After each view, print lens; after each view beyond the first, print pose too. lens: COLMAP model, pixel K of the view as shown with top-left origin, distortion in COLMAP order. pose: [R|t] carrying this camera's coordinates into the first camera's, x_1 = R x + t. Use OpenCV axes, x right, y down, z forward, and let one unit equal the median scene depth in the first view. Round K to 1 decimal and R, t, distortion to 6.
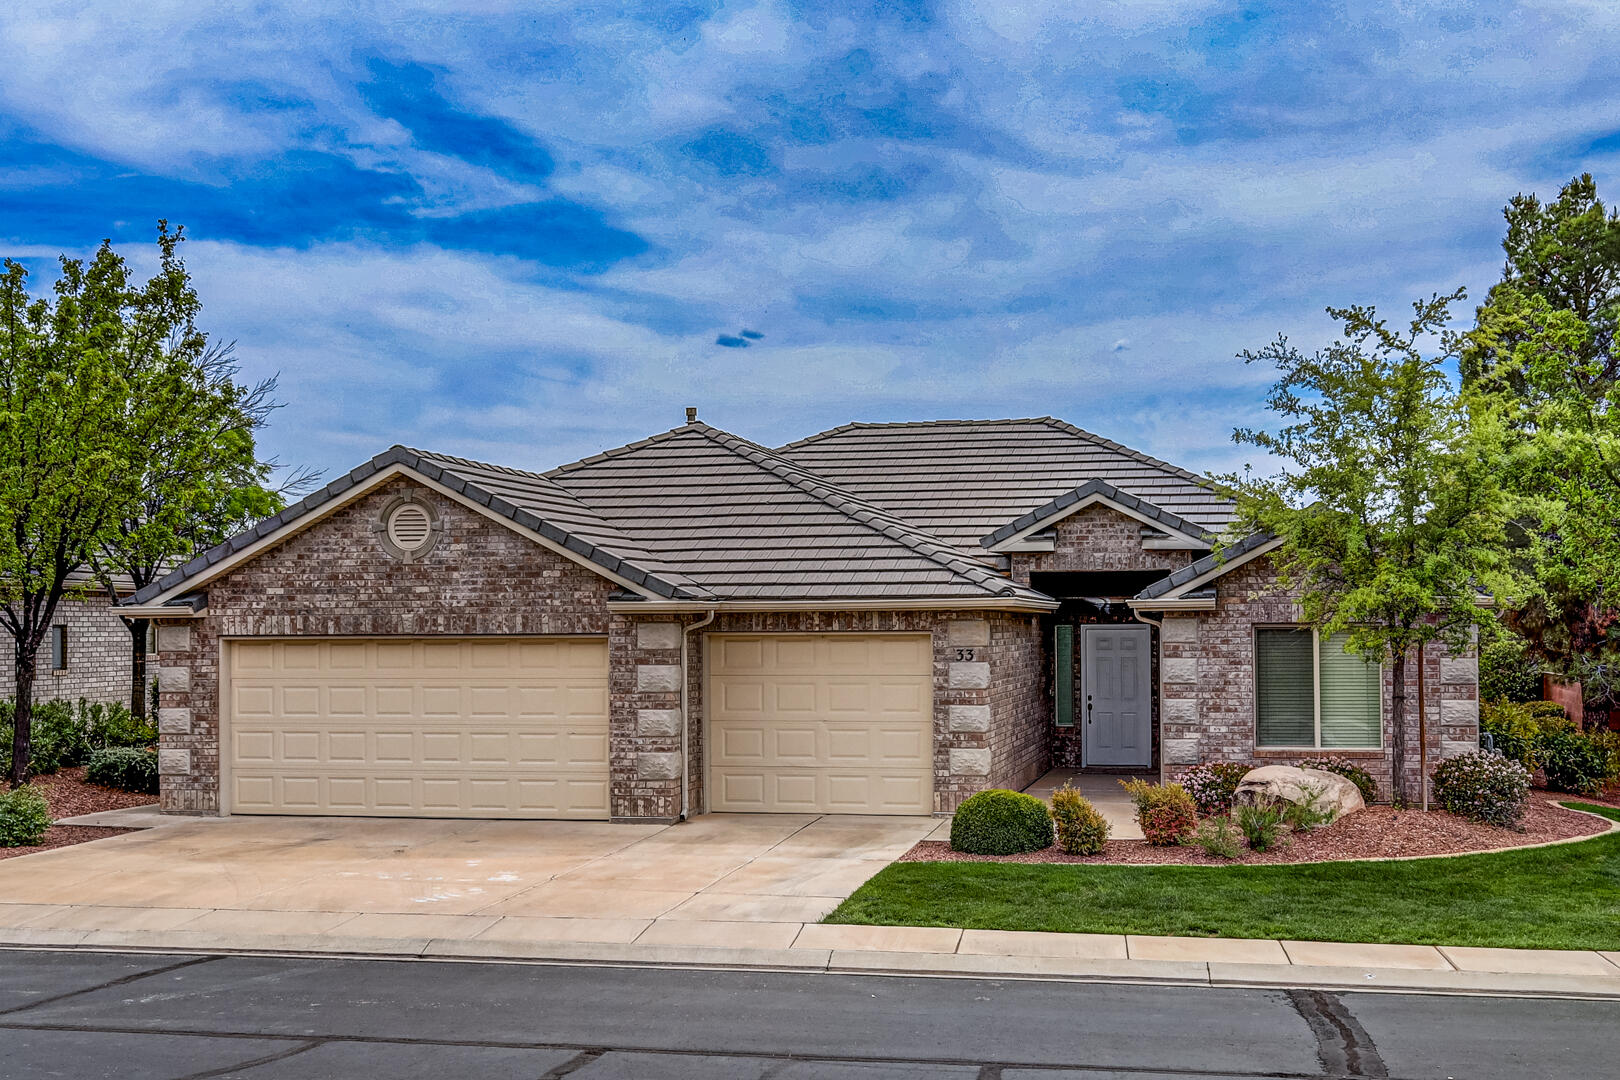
lens RADIAL K [[1954.1, 0, 854.6], [0, 1954.1, 594.1], [0, 0, 1]] dist [-0.001722, 0.000000]
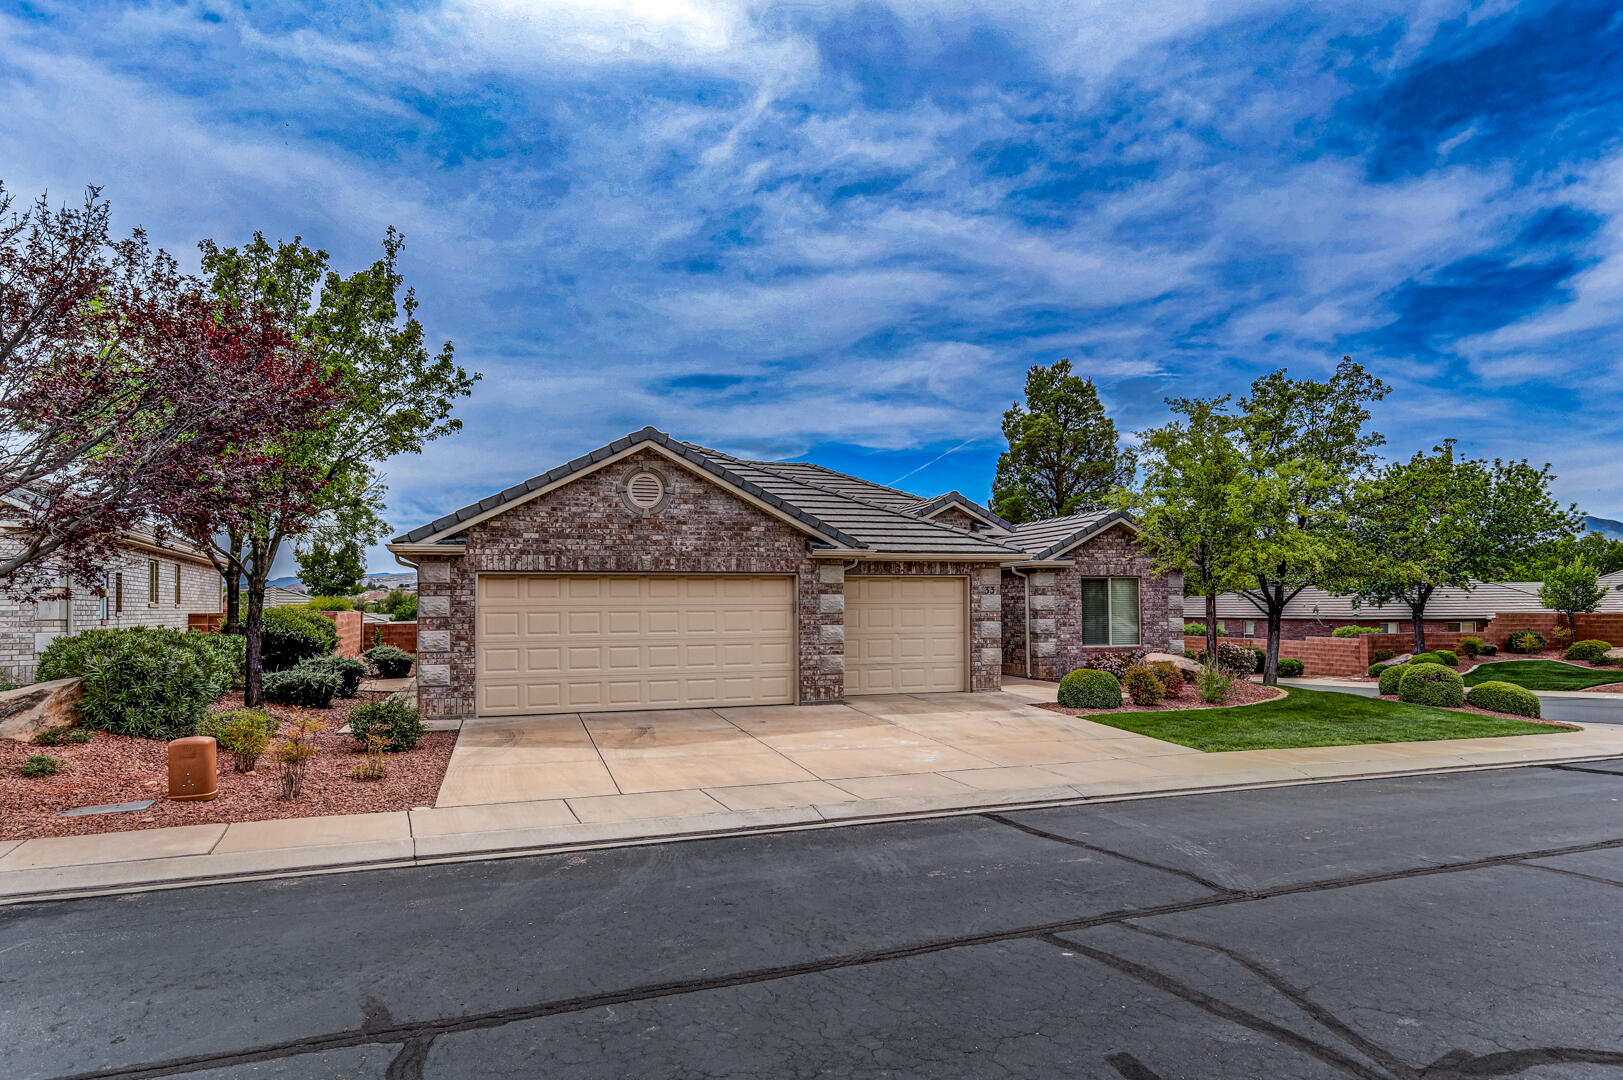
lens RADIAL K [[959.1, 0, 807.3], [0, 959.1, 584.2], [0, 0, 1]] dist [-0.001123, 0.002759]
pose [[0.860706, 0.013206, 0.508931, -0.031153], [-0.008611, 0.999898, -0.011383, 0.002399], [-0.509029, 0.005415, 0.860732, 0.026076]]
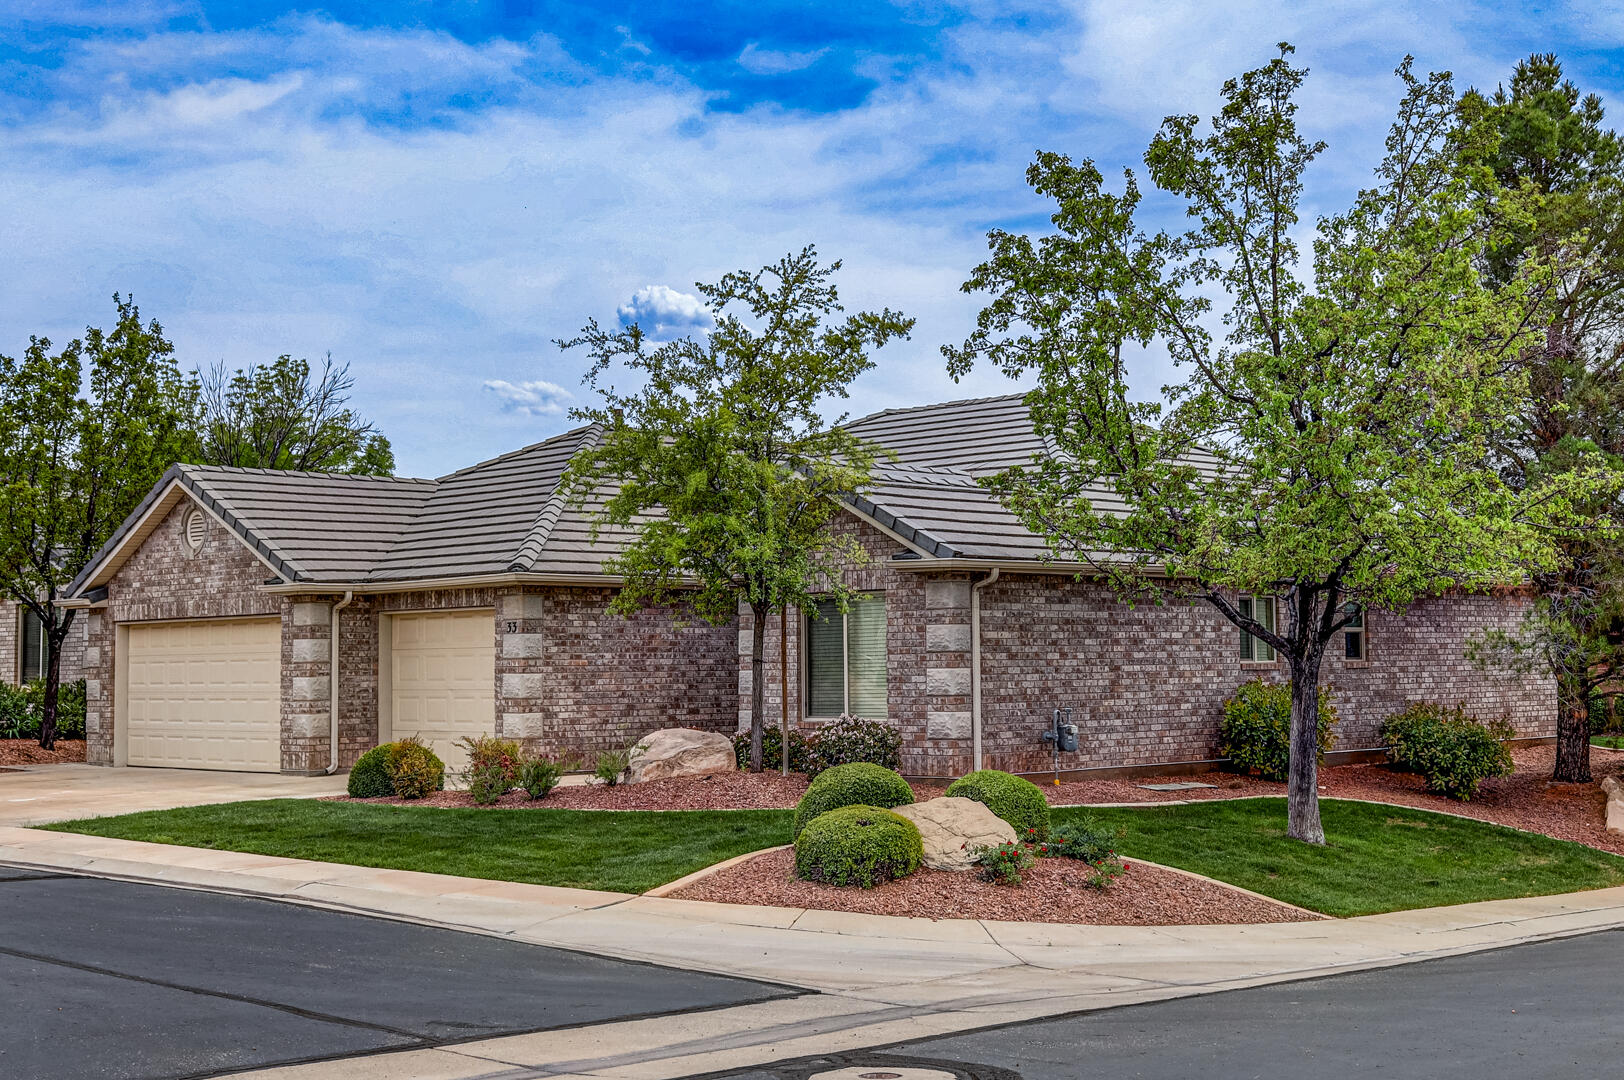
lens RADIAL K [[2303.2, 0, 811.5], [0, 2303.2, 544.4], [0, 0, 1]] dist [0.024649, 0.000000]
pose [[0.825616, -0.033901, -0.563214, 0.060353], [0.014237, 0.999127, -0.039271, 0.002488], [0.564053, 0.024404, 0.825378, 0.002185]]
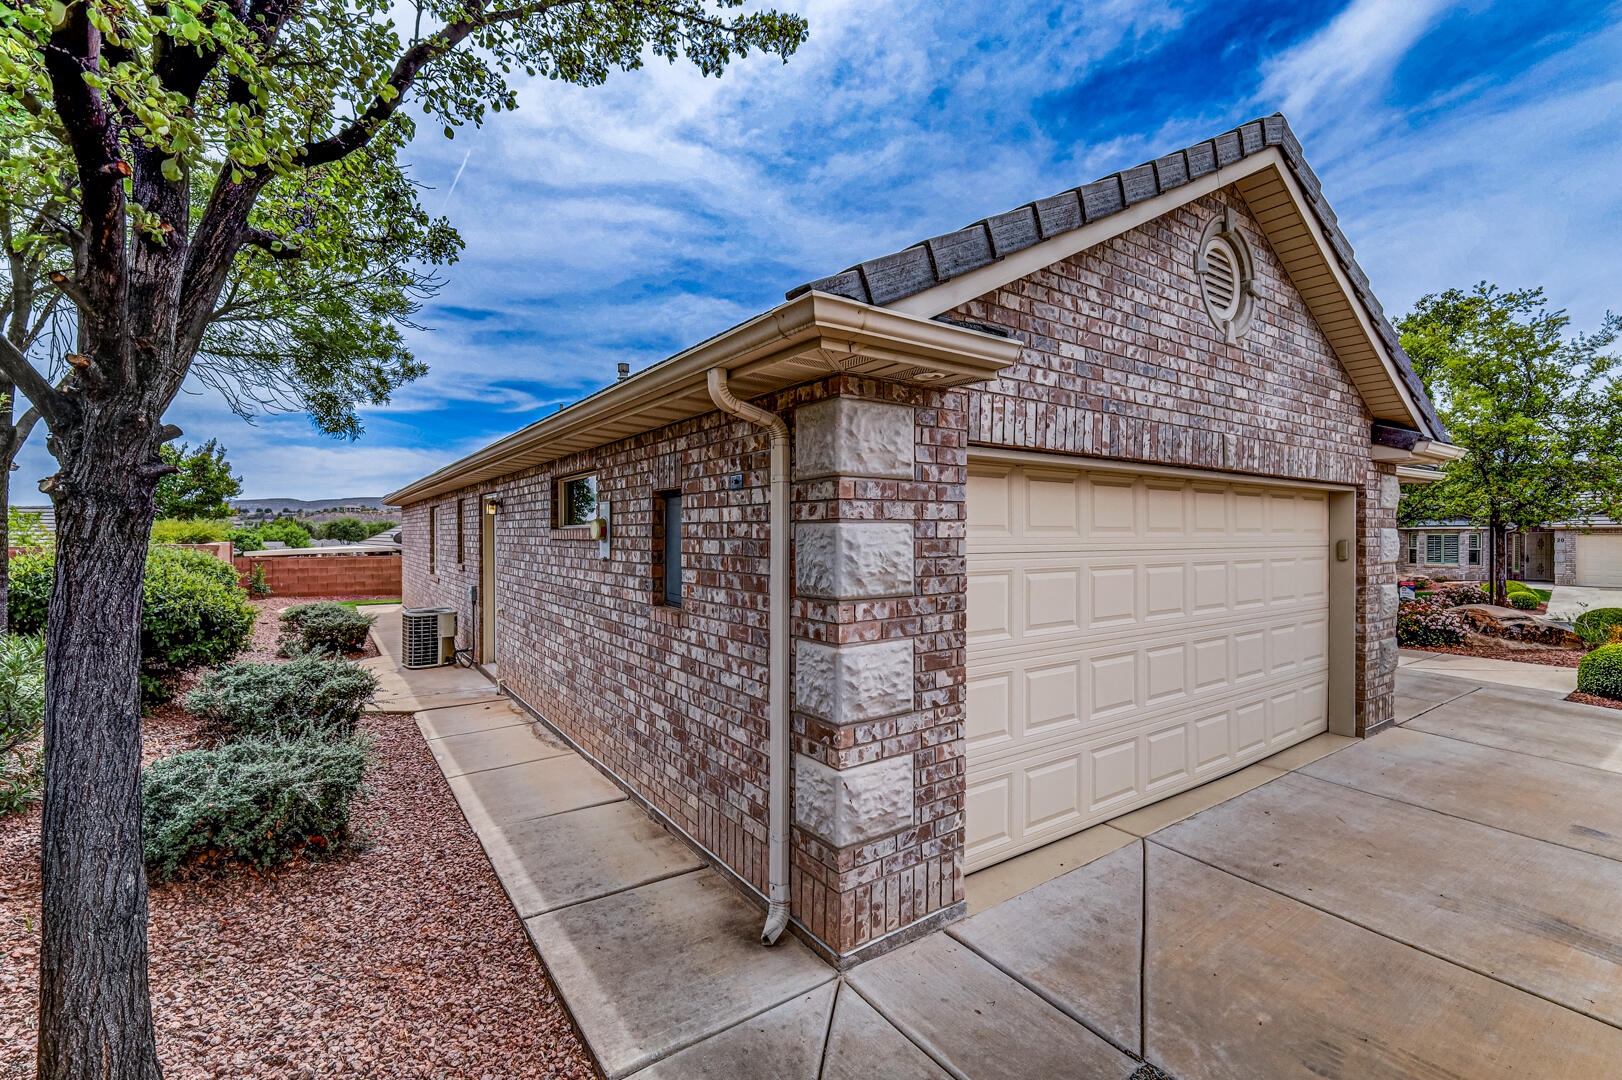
lens RADIAL K [[713.7, 0, 802.1], [0, 713.7, 539.0], [0, 0, 1]] dist [-0.004895, 0.000233]
pose [[0.672437, 0.002385, 0.740151, -0.031036], [-0.019428, 0.999707, 0.014429, 0.002673], [-0.739900, -0.024082, 0.672286, 0.063969]]
